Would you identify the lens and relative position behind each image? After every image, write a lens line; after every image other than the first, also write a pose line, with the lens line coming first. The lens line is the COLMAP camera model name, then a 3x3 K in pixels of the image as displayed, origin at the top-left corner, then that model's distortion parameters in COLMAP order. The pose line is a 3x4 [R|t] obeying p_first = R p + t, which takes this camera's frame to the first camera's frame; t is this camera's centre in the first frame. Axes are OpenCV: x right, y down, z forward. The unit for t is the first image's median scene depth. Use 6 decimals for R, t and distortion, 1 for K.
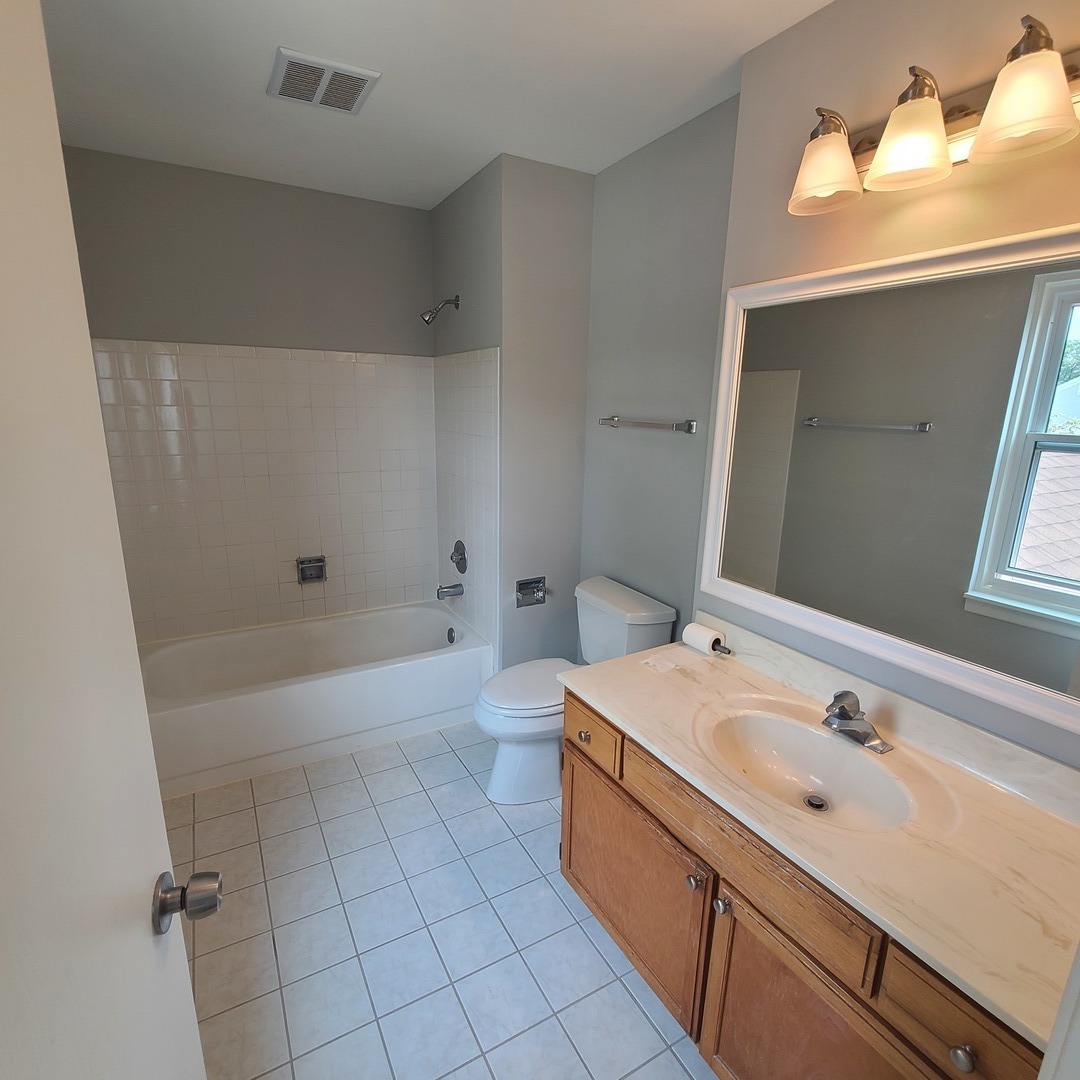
lens RADIAL K [[587.2, 0, 546.2], [0, 587.2, 543.4], [0, 0, 1]] dist [-0.003854, 0.000042]
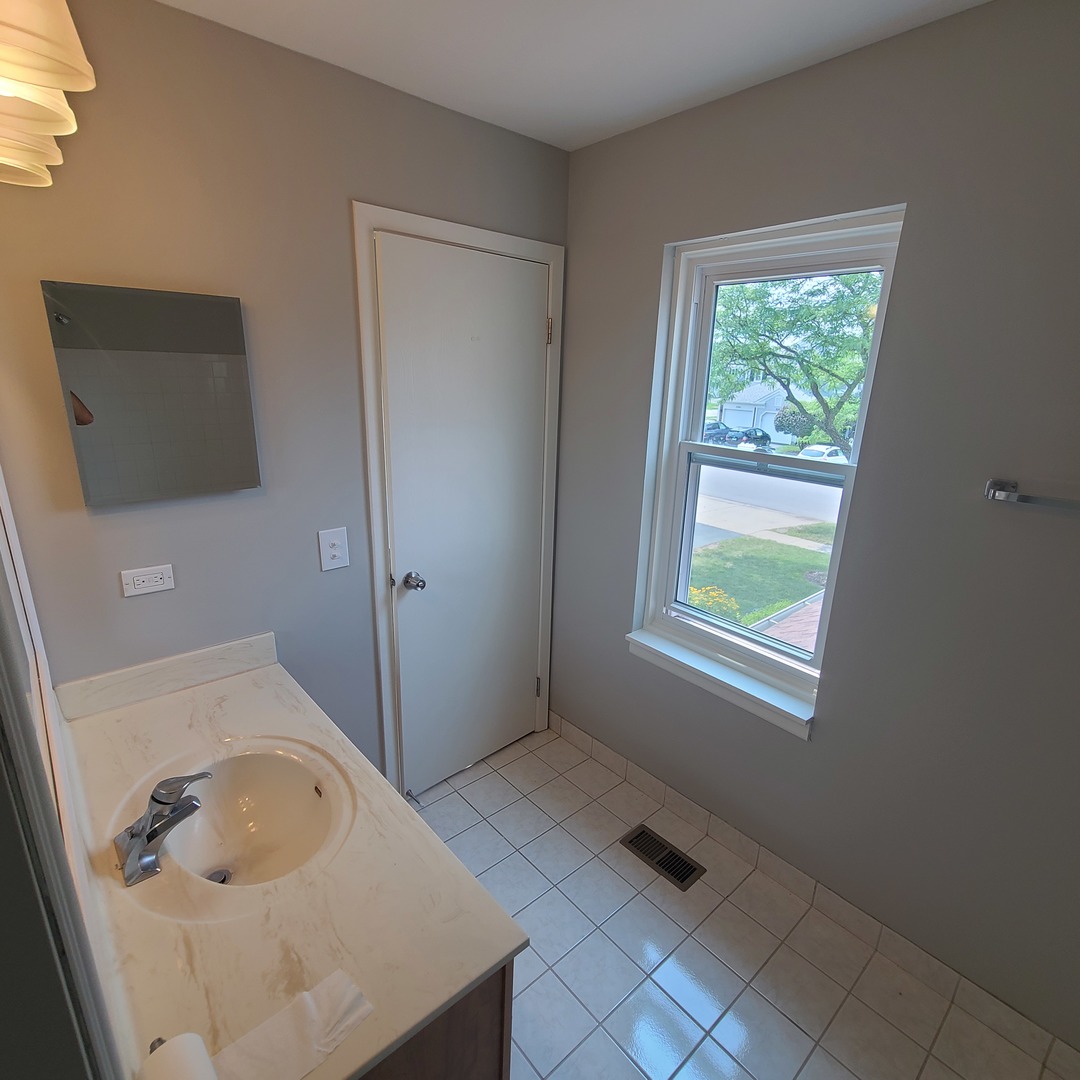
lens RADIAL K [[587.2, 0, 546.2], [0, 587.2, 543.4], [0, 0, 1]] dist [-0.003854, 0.000042]
pose [[-0.977332, -0.005399, -0.211642, 0.162483], [-0.113009, 0.858647, 0.499954, -0.484415], [0.179026, 0.512539, -0.839794, 1.590276]]
